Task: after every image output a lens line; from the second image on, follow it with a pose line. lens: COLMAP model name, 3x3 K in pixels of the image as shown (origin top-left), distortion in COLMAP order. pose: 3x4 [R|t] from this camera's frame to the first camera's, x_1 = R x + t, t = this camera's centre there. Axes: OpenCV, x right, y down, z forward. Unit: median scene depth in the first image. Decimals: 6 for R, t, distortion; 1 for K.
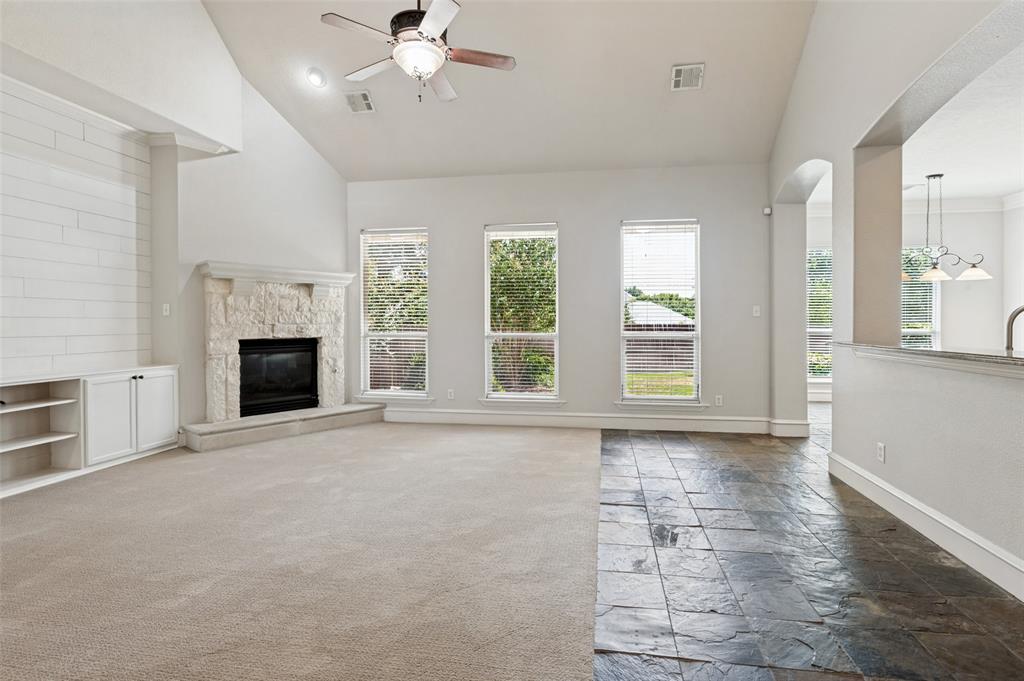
lens RADIAL K [[497.2, 0, 518.7], [0, 497.2, 333.2], [0, 0, 1]] dist [-0.009562, 0.000870]
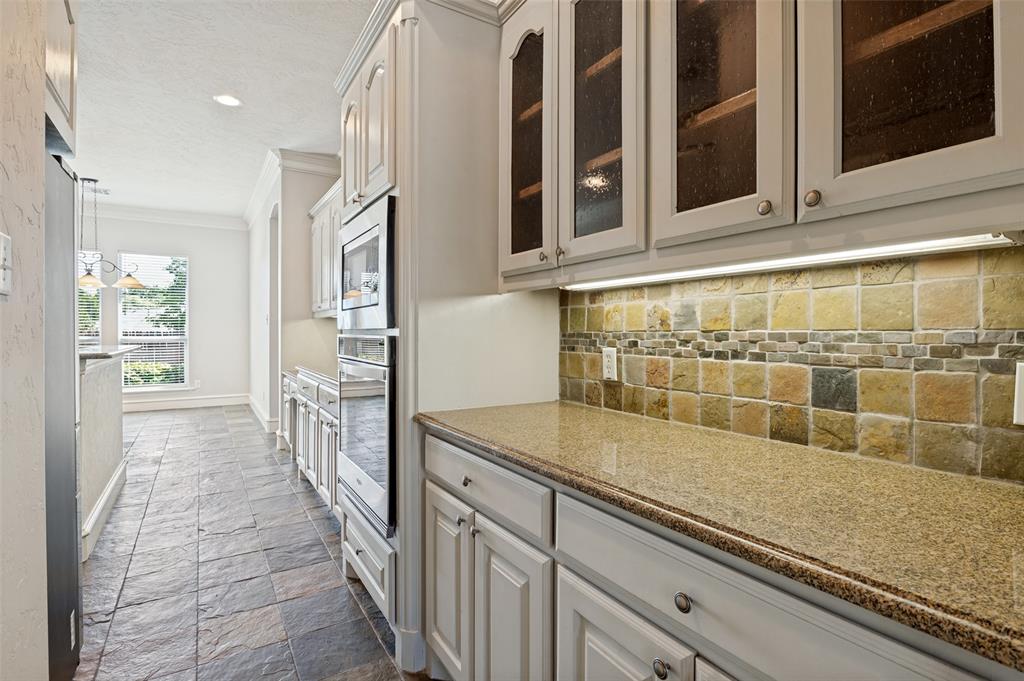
lens RADIAL K [[497.2, 0, 510.5], [0, 497.2, 331.4], [0, 0, 1]] dist [-0.009562, 0.000870]
pose [[0.757329, 0.001523, 0.653032, 0.924226], [0.010750, 0.999833, -0.014799, 0.003514], [-0.652946, 0.018228, 0.757185, -0.301217]]
